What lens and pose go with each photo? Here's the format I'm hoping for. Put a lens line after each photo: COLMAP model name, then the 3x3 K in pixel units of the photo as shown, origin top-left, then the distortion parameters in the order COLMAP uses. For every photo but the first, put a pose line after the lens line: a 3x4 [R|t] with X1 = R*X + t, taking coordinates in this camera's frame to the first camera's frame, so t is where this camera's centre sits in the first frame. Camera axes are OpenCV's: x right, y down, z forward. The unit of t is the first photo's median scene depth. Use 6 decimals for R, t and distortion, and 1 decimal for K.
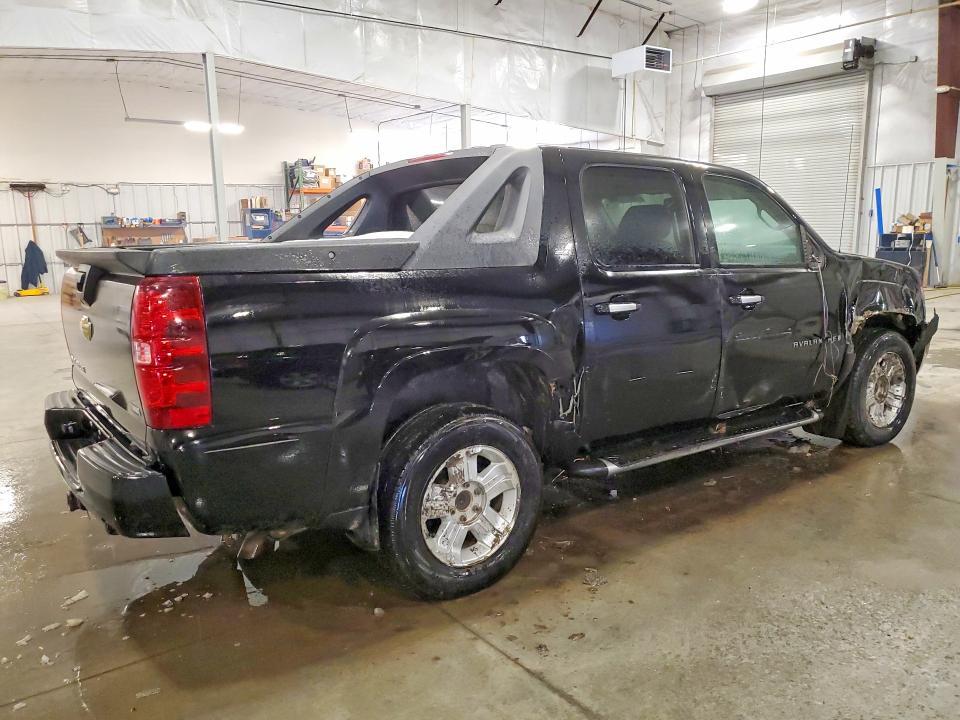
lens RADIAL K [[729.2, 0, 478.1], [0, 729.2, 374.3], [0, 0, 1]] dist [0.009617, 0.002344]
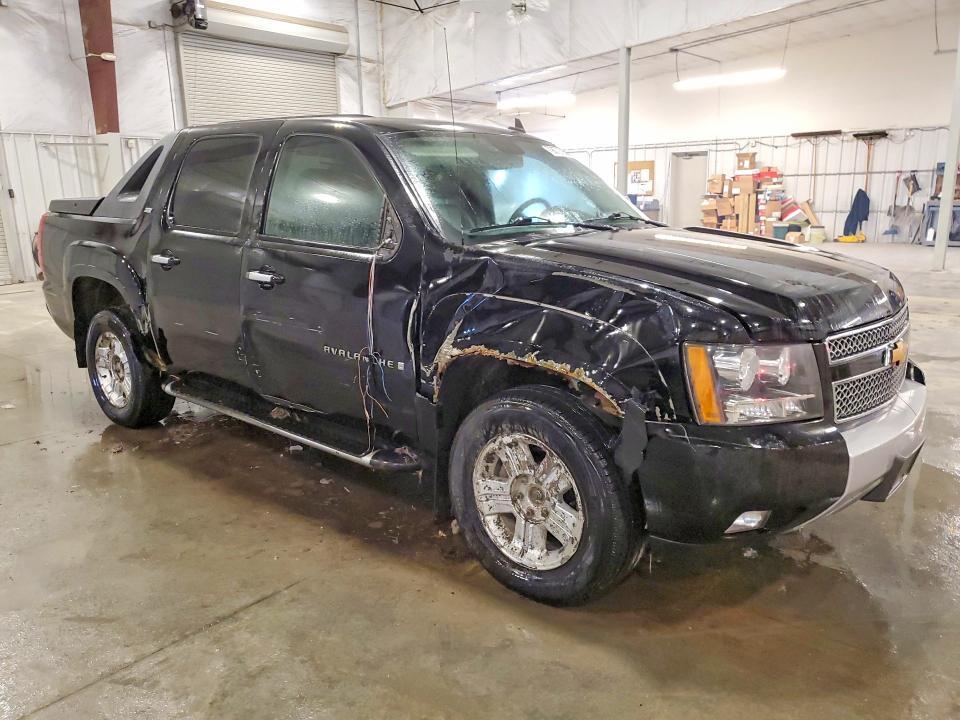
lens RADIAL K [[744.6, 0, 475.9], [0, 744.6, 370.3], [0, 0, 1]] dist [0.007391, 0.000538]
pose [[0.230198, 0.241426, -0.942721, 0.787218], [-0.179502, 0.962649, 0.202698, -0.134324], [0.956445, 0.122559, 0.264936, 0.606918]]
